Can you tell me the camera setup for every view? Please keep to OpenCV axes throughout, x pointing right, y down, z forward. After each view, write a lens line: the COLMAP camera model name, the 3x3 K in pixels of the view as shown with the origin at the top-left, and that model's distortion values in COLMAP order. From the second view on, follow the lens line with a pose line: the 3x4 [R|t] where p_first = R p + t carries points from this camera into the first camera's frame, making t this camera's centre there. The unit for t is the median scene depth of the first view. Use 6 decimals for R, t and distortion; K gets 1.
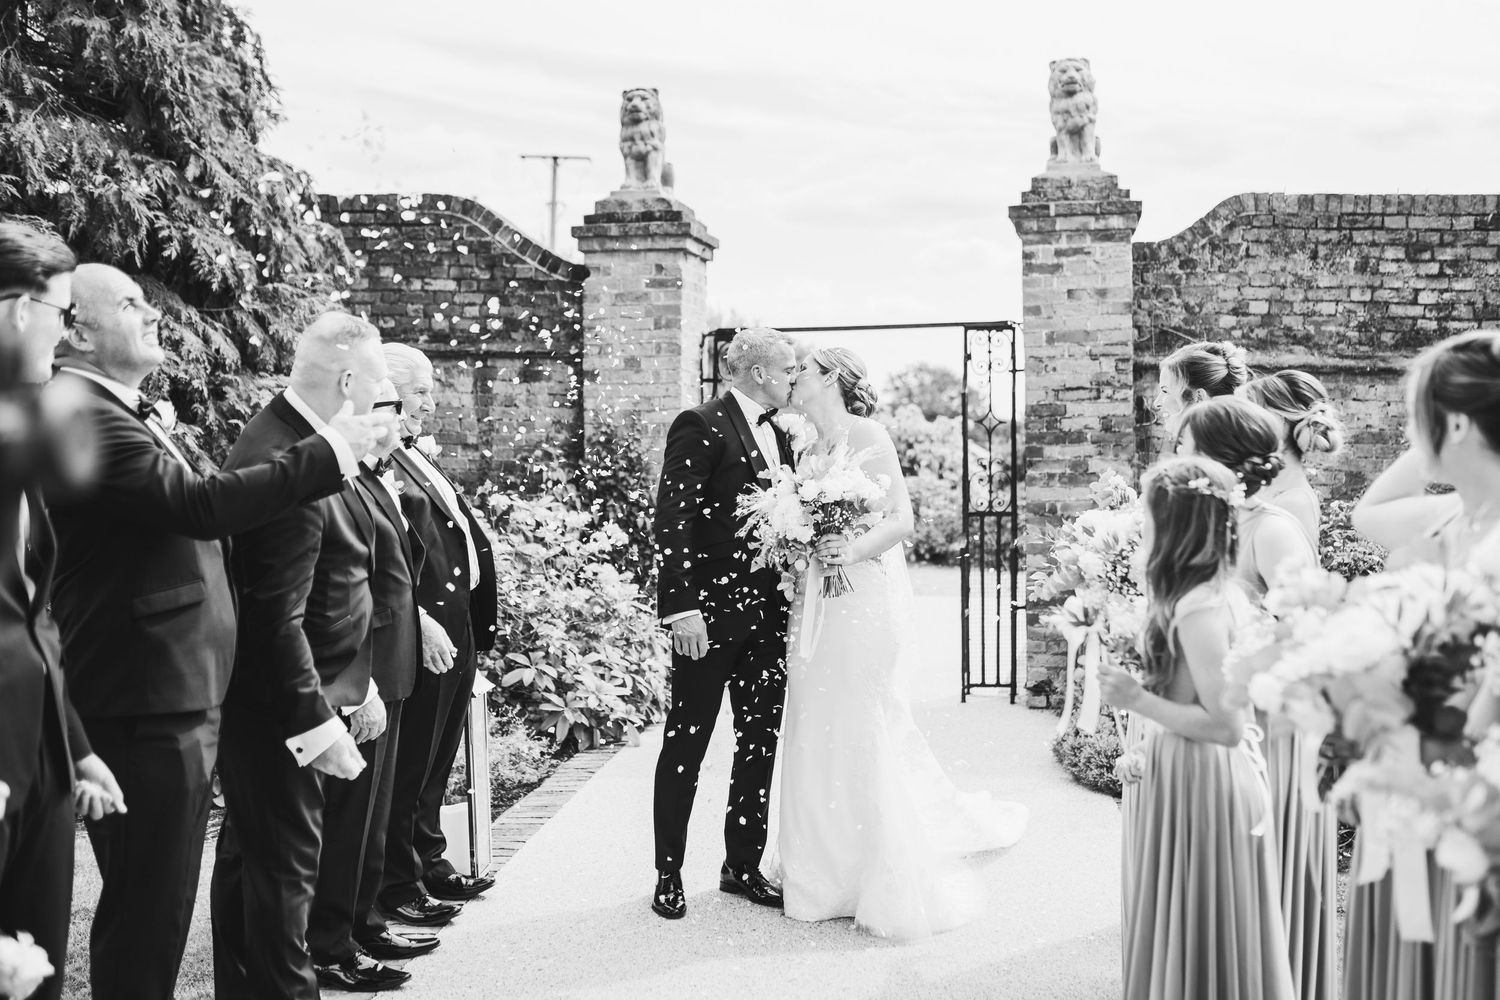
lens RADIAL K [[1484.4, 0, 745.5], [0, 1484.4, 480.4], [0, 0, 1]] dist [-0.102768, 0.168780]
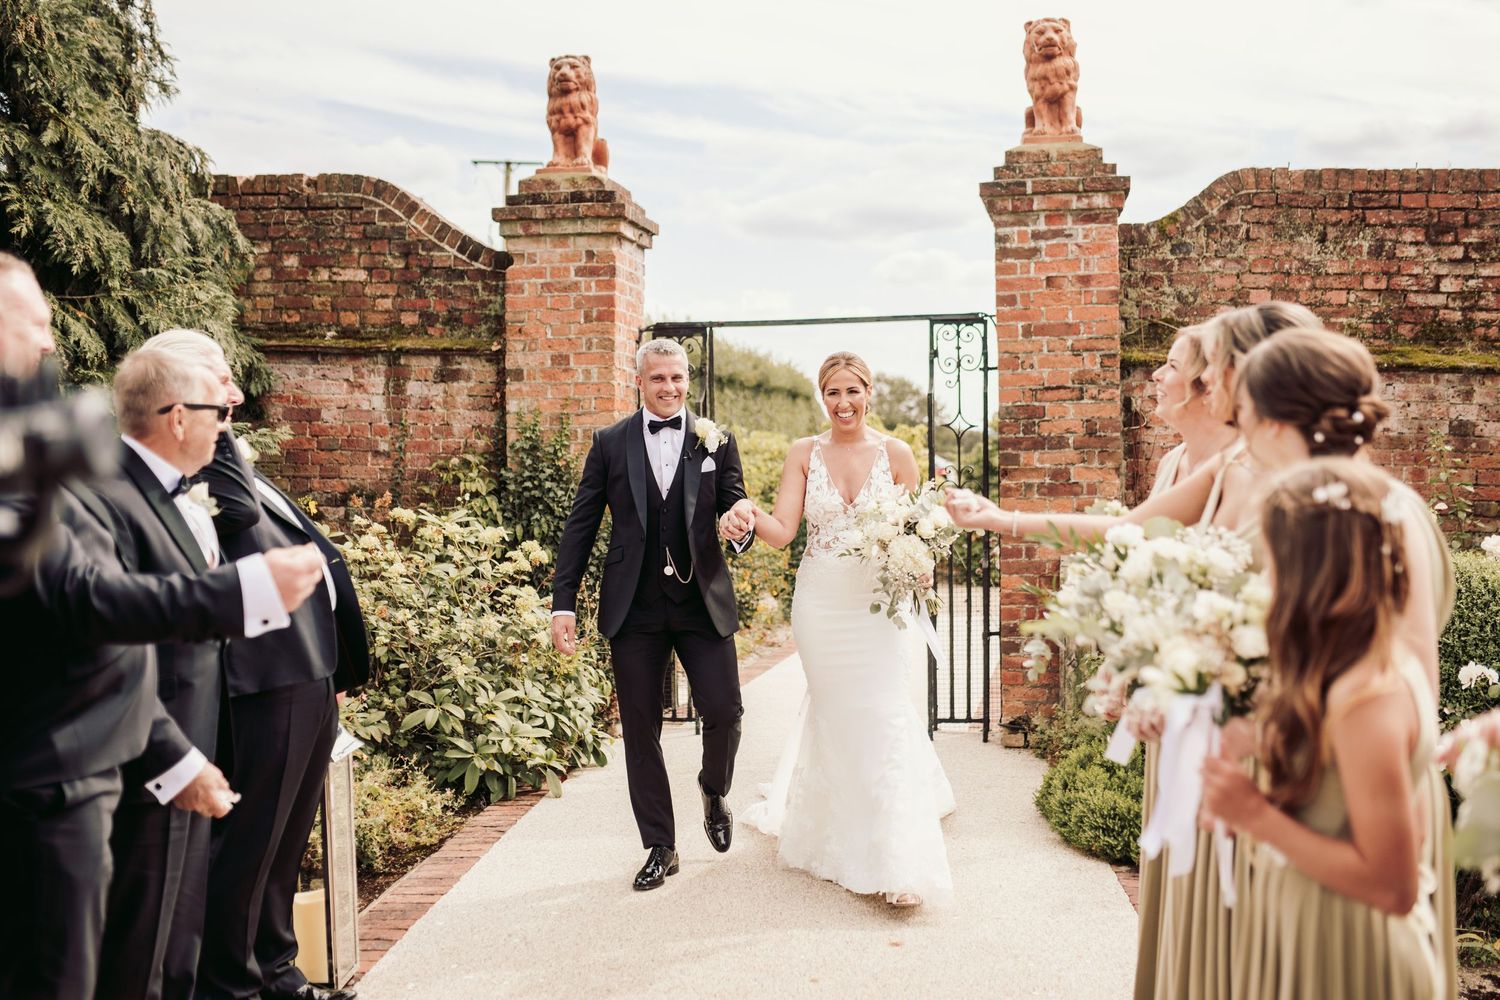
lens RADIAL K [[1484.4, 0, 745.5], [0, 1484.4, 480.4], [0, 0, 1]] dist [-0.102768, 0.168780]
pose [[0.999603, -0.000982, 0.028155, 0.011559], [0.001185, 0.999973, -0.007183, -0.000217], [-0.028147, 0.007214, 0.999578, 0.115367]]
